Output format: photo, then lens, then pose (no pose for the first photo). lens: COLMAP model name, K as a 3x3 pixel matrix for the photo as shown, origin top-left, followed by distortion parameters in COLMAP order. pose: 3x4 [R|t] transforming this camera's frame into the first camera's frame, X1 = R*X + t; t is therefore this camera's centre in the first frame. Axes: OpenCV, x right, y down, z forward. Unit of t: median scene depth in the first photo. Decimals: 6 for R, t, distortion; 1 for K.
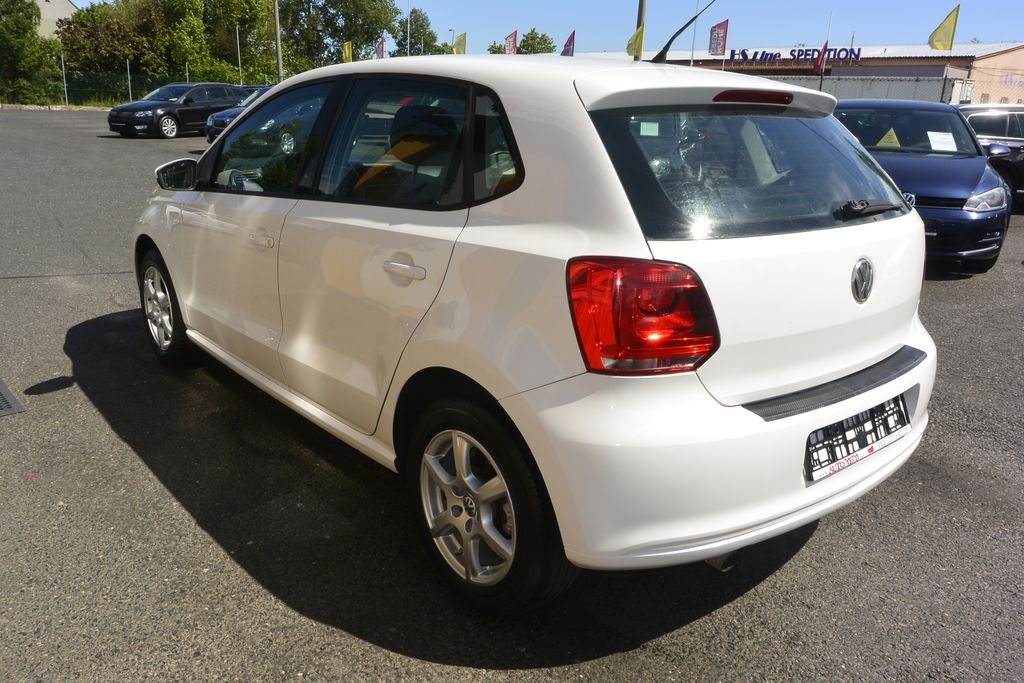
lens RADIAL K [[792.2, 0, 509.1], [0, 792.2, 337.7], [0, 0, 1]] dist [0.000096, 0.004018]
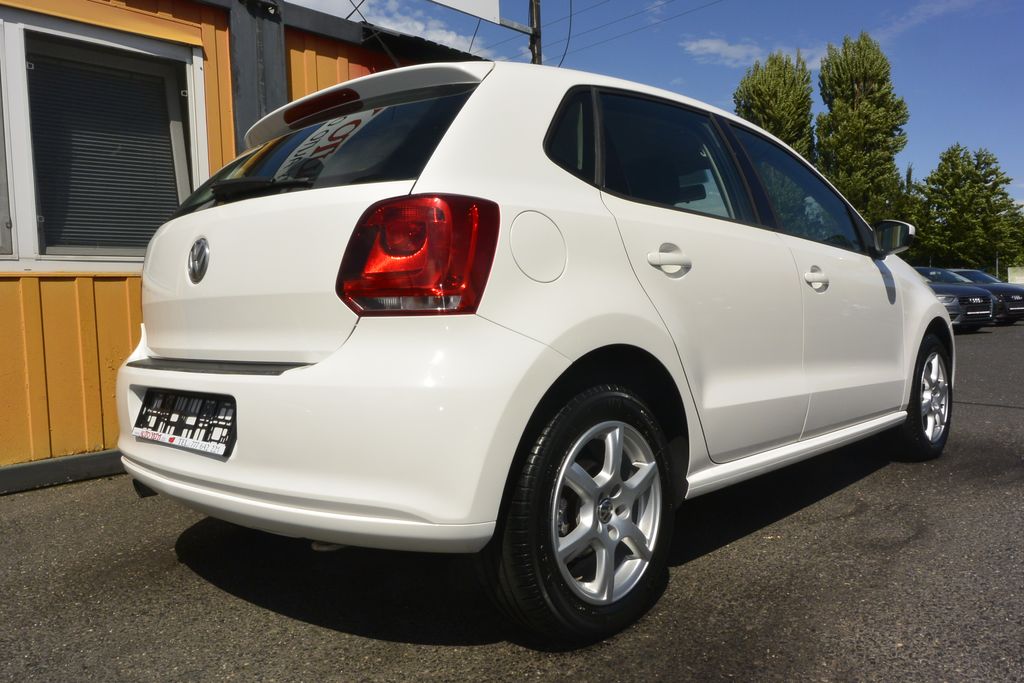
lens RADIAL K [[793.1, 0, 504.8], [0, 793.1, 342.5], [0, 0, 1]] dist [-0.041296, 0.077651]
pose [[0.100615, 0.010182, -0.994873, 1.346807], [-0.249007, 0.968381, -0.015273, -0.048791], [0.963261, 0.249267, 0.099969, 1.196373]]
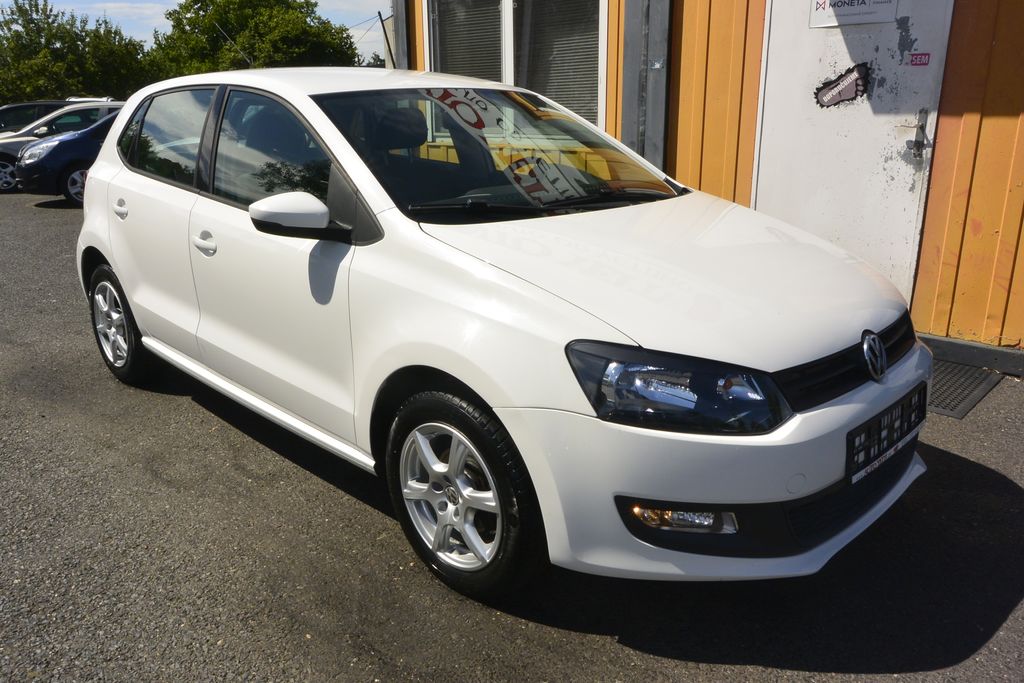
lens RADIAL K [[791.7, 0, 510.0], [0, 791.7, 345.8], [0, 0, 1]] dist [-0.002506, 0.007444]
pose [[-0.996150, 0.000163, -0.087664, -0.218472], [-0.048267, 0.833752, 0.550025, -0.893166], [0.073180, 0.552139, -0.830535, 2.995106]]
